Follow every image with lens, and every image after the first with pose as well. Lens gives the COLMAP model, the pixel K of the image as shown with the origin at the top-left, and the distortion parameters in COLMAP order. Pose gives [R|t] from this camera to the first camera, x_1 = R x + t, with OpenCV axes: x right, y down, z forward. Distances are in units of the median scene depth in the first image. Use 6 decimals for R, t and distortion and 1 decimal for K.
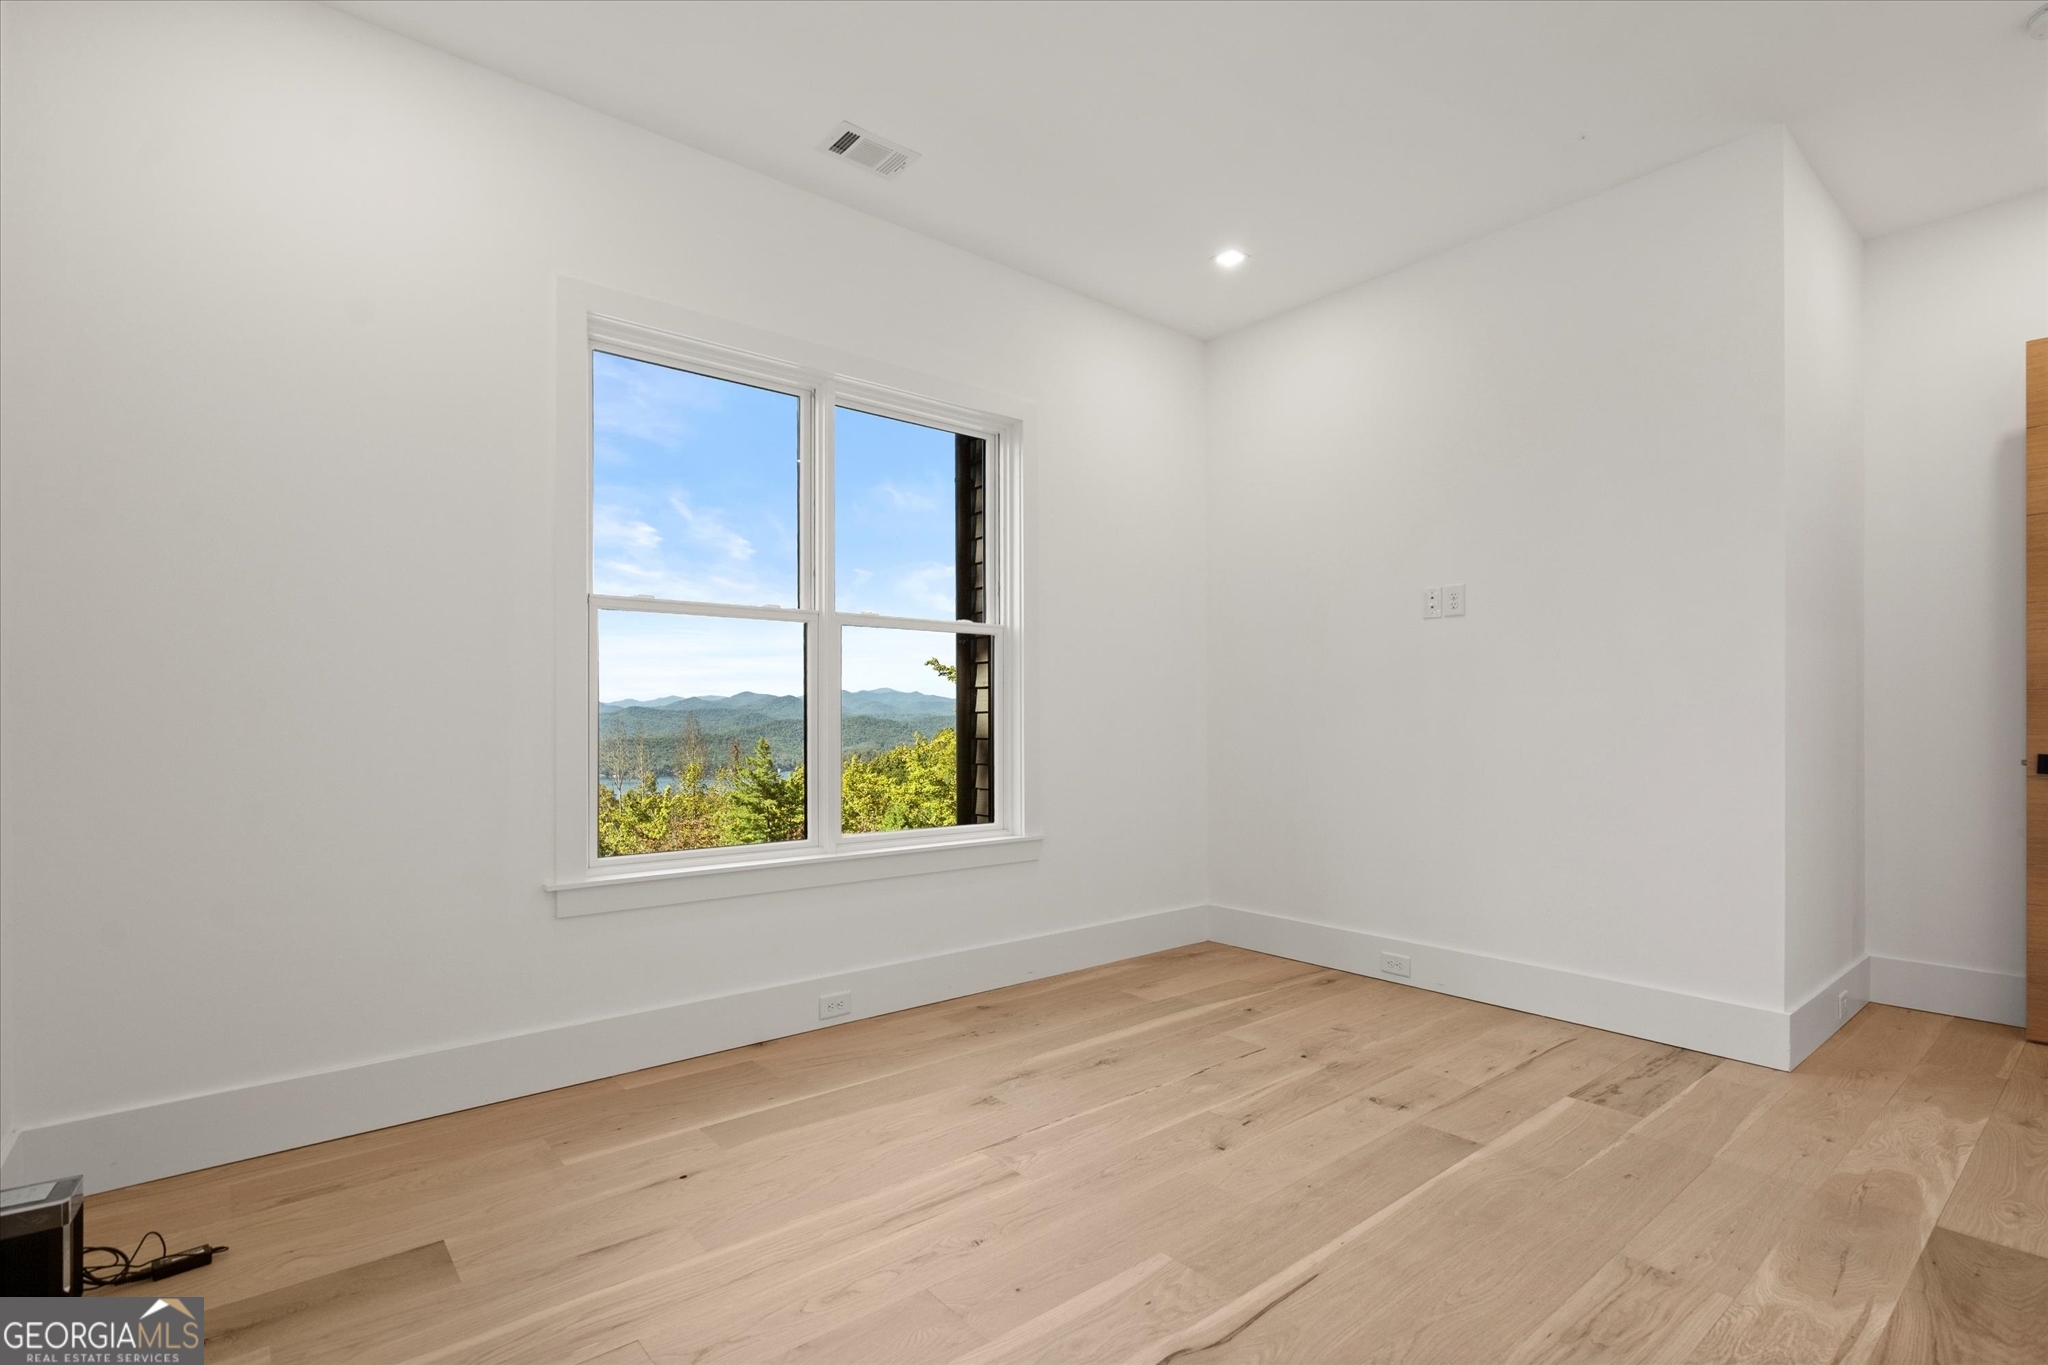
lens RADIAL K [[915.9, 0, 1020.6], [0, 915.9, 696.3], [0, 0, 1]] dist [-0.007933, 0.000760]
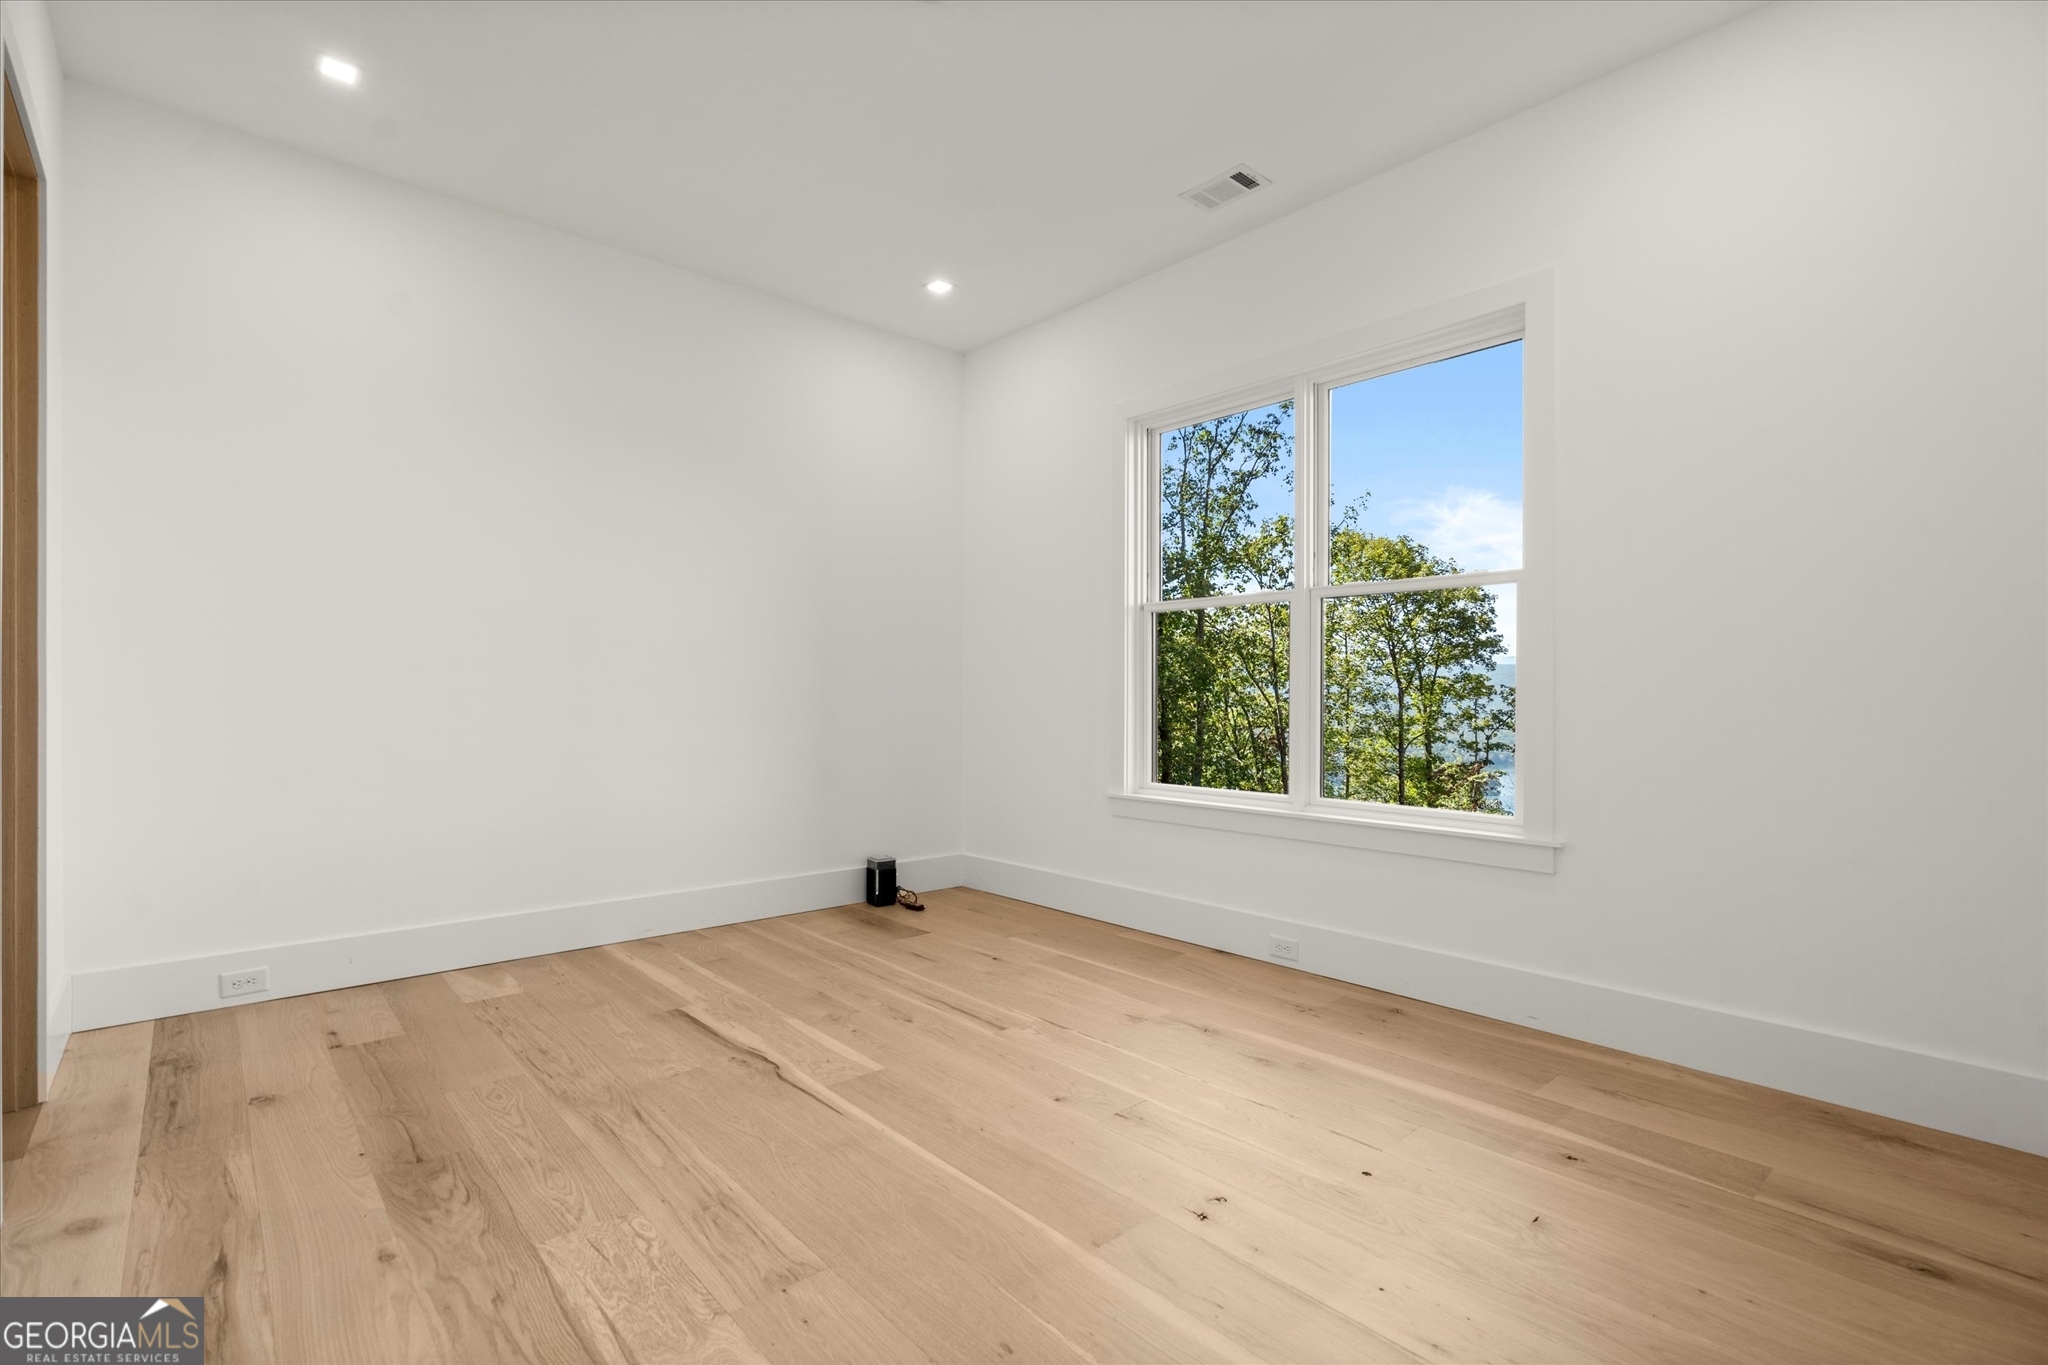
lens RADIAL K [[915.9, 0, 1020.6], [0, 915.9, 696.3], [0, 0, 1]] dist [-0.007933, 0.000760]
pose [[0.067964, 0.006690, -0.997665, 0.939460], [0.025528, 0.999638, 0.008442, 0.024875], [0.997361, -0.026042, 0.067768, 0.684078]]
